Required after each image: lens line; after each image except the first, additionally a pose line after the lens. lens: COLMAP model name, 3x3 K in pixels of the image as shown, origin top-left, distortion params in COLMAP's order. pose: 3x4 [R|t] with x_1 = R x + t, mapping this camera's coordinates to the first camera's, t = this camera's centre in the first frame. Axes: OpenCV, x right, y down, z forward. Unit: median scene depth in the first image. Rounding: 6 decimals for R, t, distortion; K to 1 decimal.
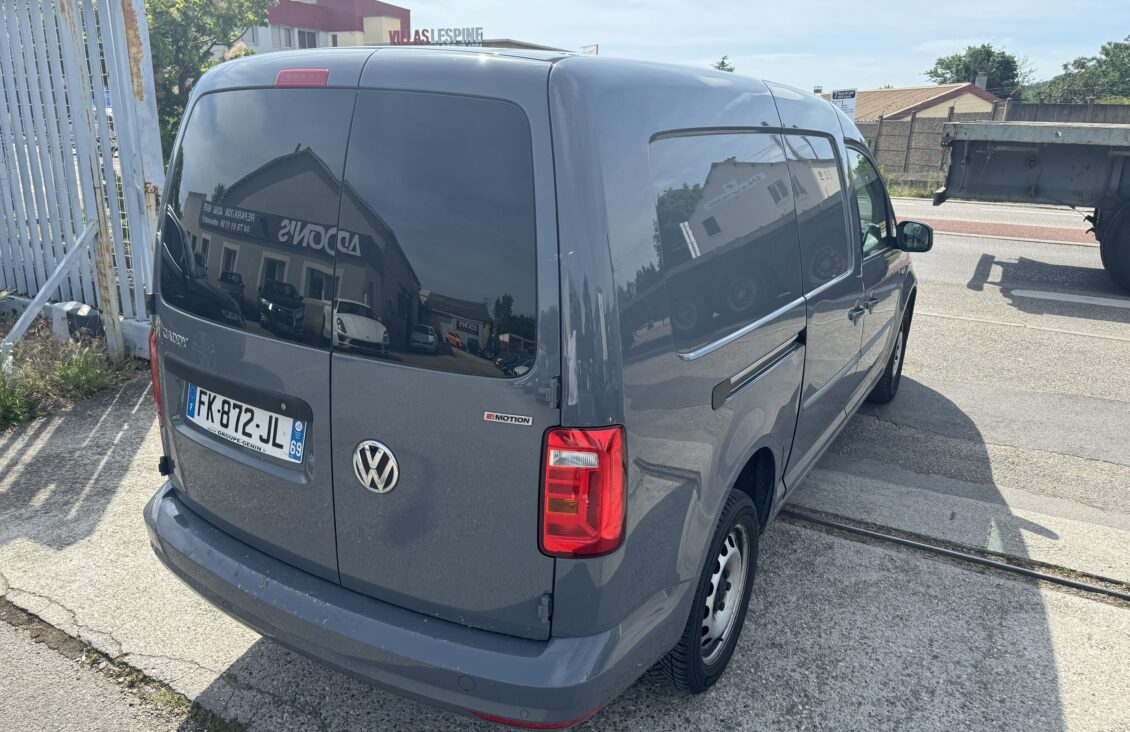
lens RADIAL K [[813.8, 0, 565.0], [0, 813.8, 366.0], [0, 0, 1]] dist [0.000109, 0.000314]
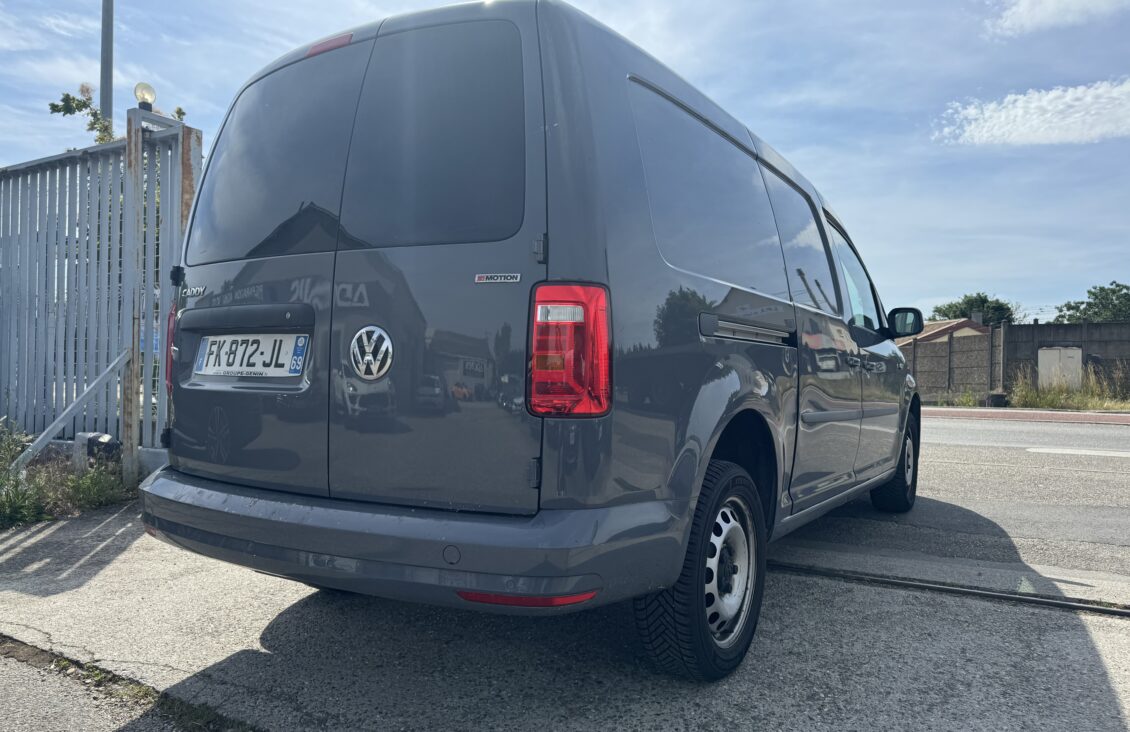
lens RADIAL K [[815.0, 0, 563.0], [0, 815.0, 371.9], [0, 0, 1]] dist [0.004152, -0.005238]
pose [[0.999622, -0.012288, -0.024609, 0.025181], [0.004500, 0.955673, -0.294396, 0.316382], [0.027135, 0.294174, 0.955367, 0.016926]]
